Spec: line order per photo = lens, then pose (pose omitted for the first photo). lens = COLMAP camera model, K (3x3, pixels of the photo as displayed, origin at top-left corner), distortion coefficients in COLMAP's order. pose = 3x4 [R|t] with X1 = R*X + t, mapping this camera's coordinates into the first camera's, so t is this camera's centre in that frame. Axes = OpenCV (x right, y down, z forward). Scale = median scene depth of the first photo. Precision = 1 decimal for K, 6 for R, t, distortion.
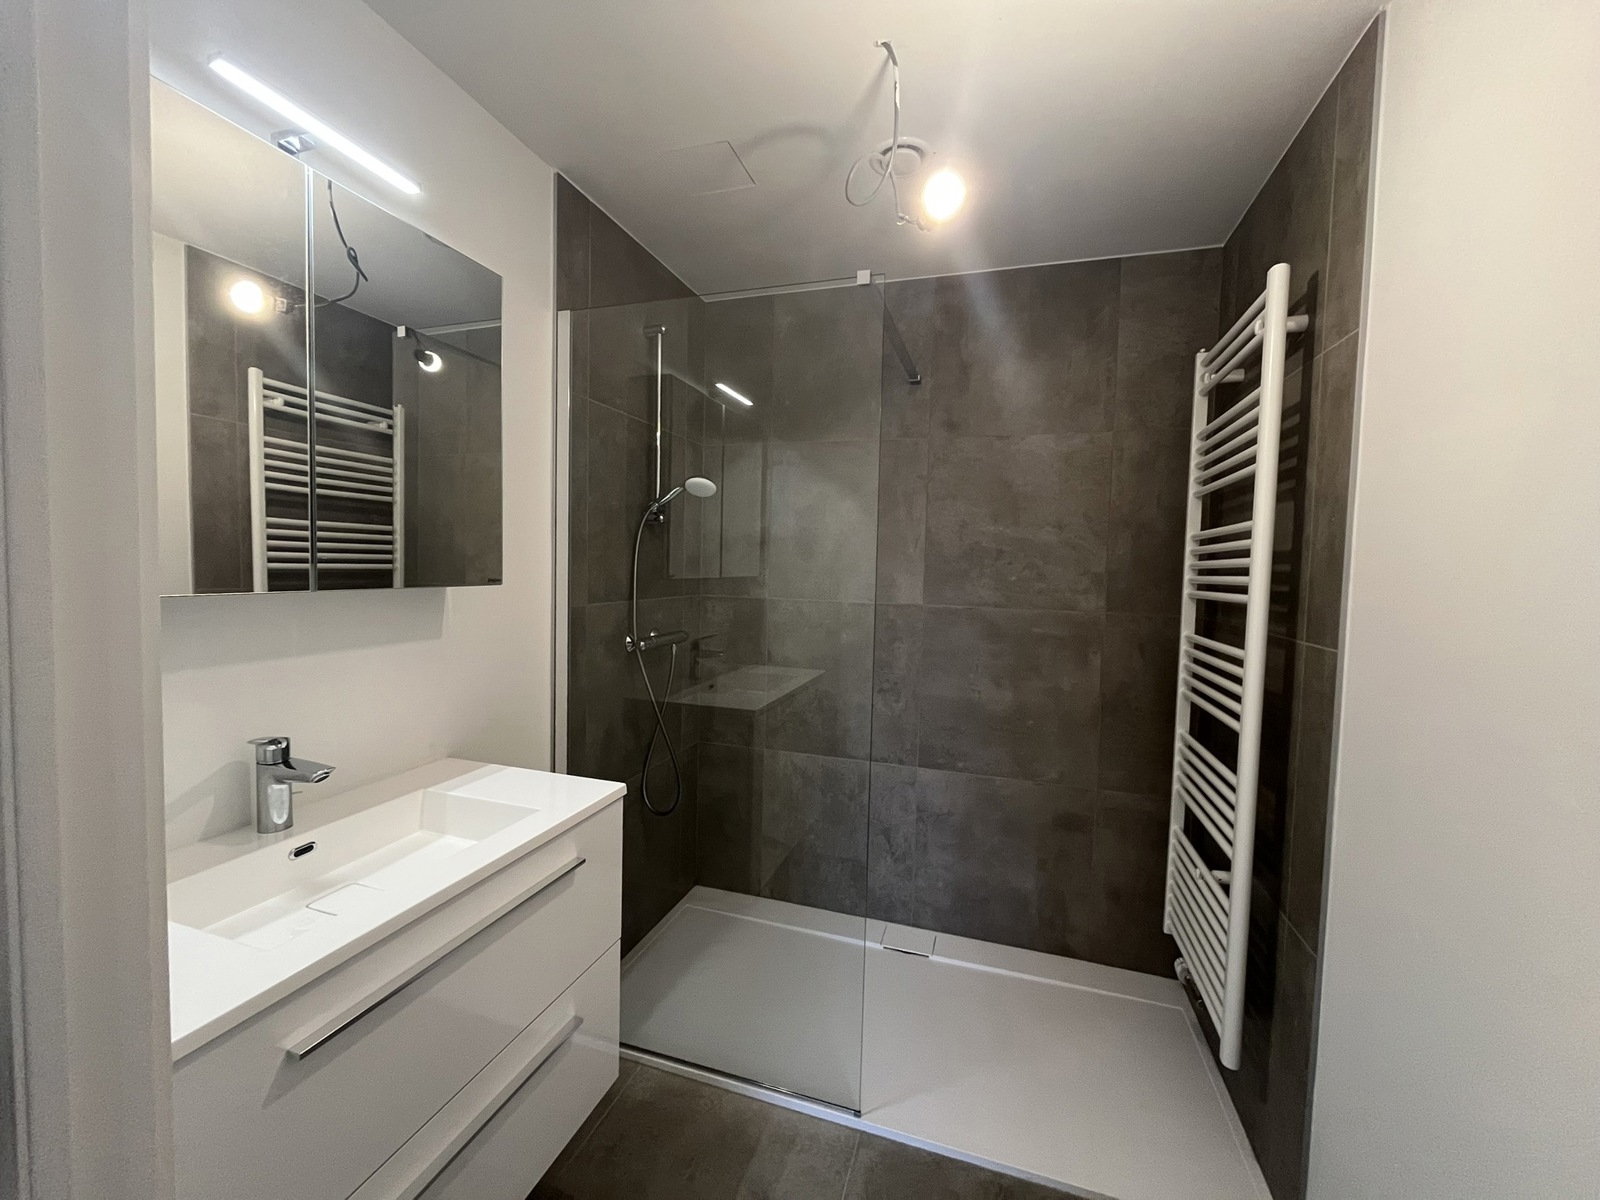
lens RADIAL K [[657.1, 0, 800.0], [0, 657.1, 600.0], [0, 0, 1]] dist [-0.000678, -0.000029]
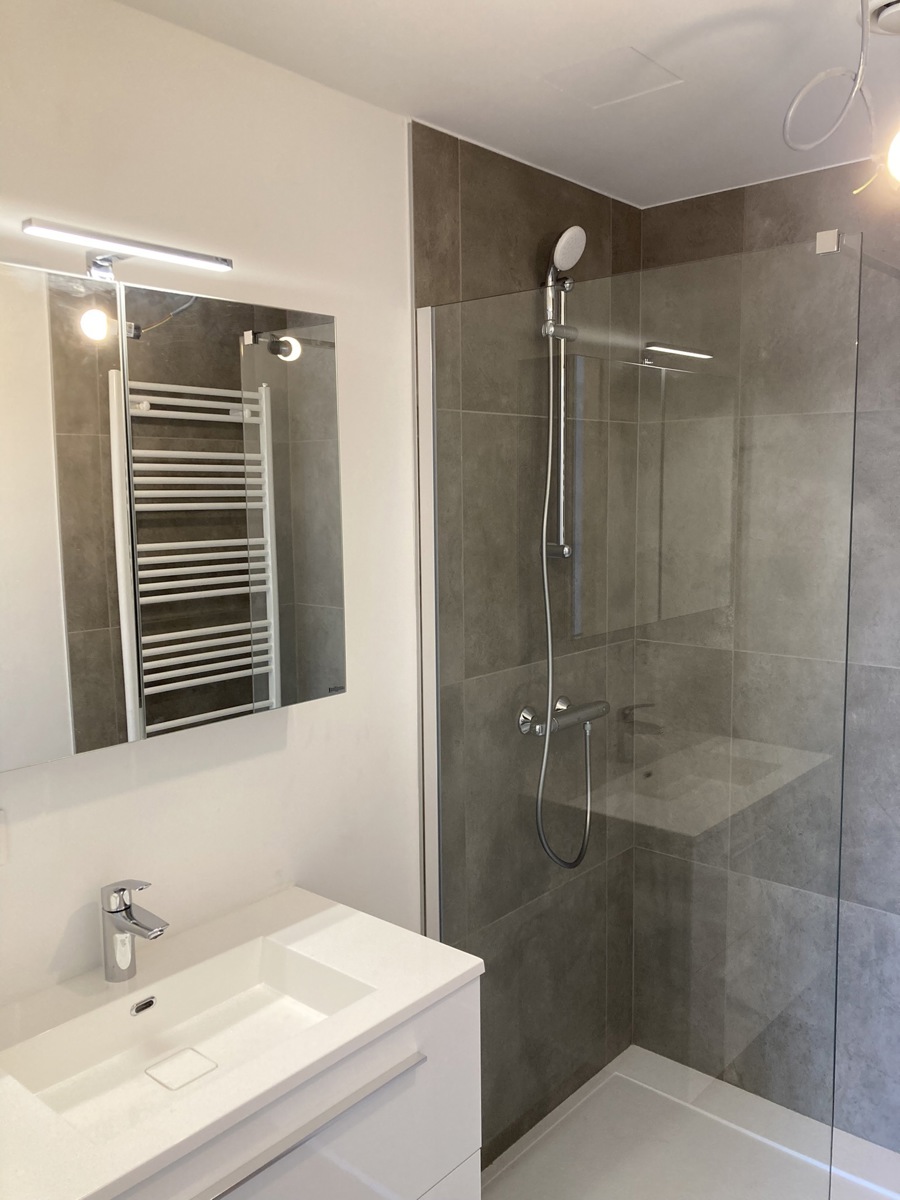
lens RADIAL K [[1002.7, 0, 450.0], [0, 1002.7, 600.0], [0, 0, 1]] dist [0.124771, -0.284086]
pose [[0.919144, 0.010618, -0.393779, 0.105872], [0.013835, 0.998150, 0.059209, -0.137616], [0.393679, -0.059869, 0.917296, -0.064501]]
